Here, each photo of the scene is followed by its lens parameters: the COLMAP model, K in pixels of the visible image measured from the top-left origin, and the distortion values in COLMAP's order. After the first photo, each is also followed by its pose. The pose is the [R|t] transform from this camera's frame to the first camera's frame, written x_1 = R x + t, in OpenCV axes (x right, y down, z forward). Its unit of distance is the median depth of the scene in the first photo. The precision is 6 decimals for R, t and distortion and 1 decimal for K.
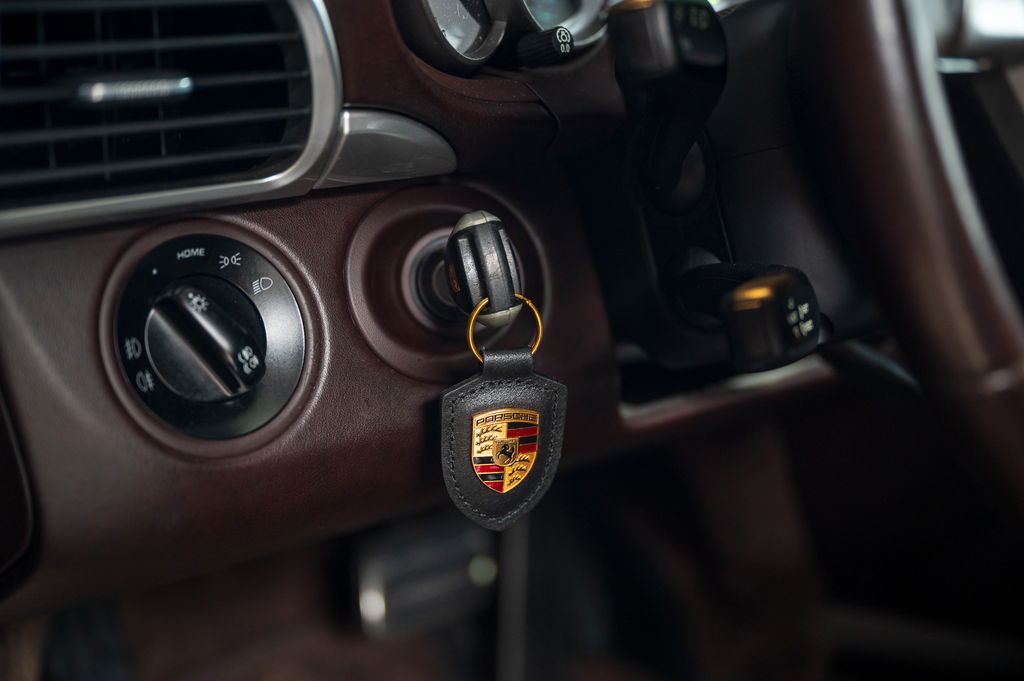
lens RADIAL K [[1445.4, 0, 512.0], [0, 1445.4, 340.5], [0, 0, 1]] dist [-0.015686, -0.022886]
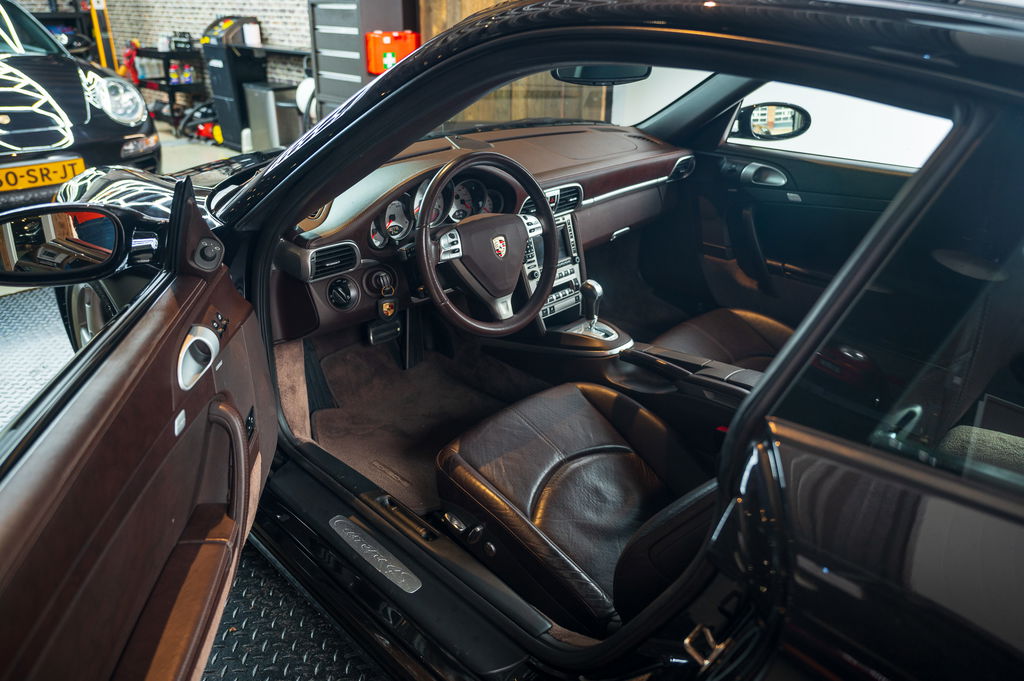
lens RADIAL K [[742.9, 0, 512.0], [0, 742.9, 340.5], [0, 0, 1]] dist [0.000086, -0.000222]
pose [[0.996939, -0.012380, 0.077197, 0.287121], [-0.000547, 0.986256, 0.165223, -0.334661], [-0.078181, -0.164759, 0.983230, -2.319904]]
